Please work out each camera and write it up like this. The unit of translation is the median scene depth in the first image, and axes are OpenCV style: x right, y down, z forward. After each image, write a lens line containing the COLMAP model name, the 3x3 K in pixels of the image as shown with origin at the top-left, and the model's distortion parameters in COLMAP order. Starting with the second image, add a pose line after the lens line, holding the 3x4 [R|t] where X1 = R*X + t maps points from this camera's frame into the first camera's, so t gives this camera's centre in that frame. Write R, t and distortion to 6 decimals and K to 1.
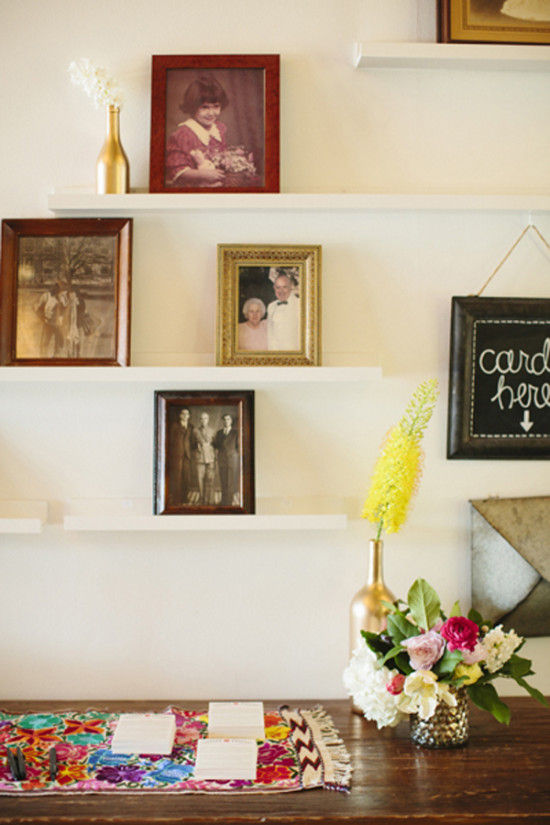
lens RADIAL K [[1214.2, 0, 275.0], [0, 1214.2, 412.5], [0, 0, 1]] dist [-0.143248, -0.000107]
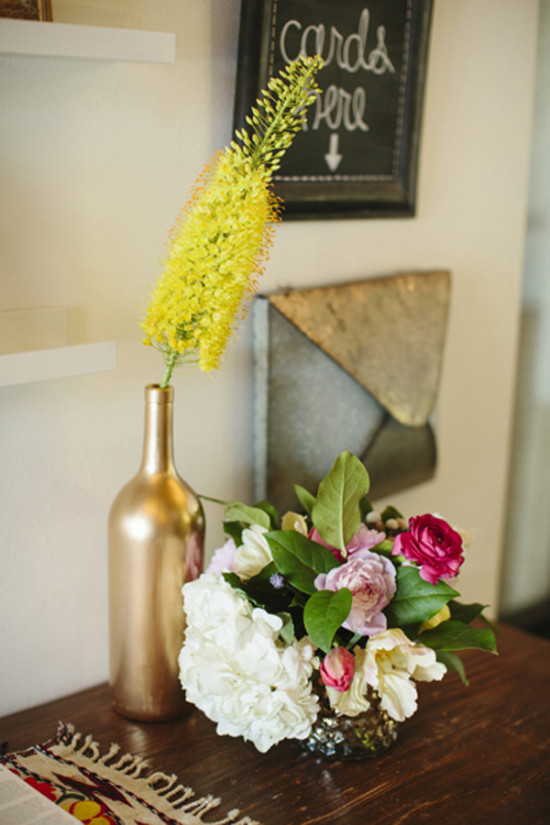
lens RADIAL K [[1214.2, 0, 275.0], [0, 1214.2, 412.5], [0, 0, 1]] dist [-0.143248, -0.000107]
pose [[0.751743, -0.129452, 0.646626, -0.203278], [0.018813, 0.984354, 0.175192, 0.028172], [-0.659188, -0.119535, 0.742417, 0.580002]]
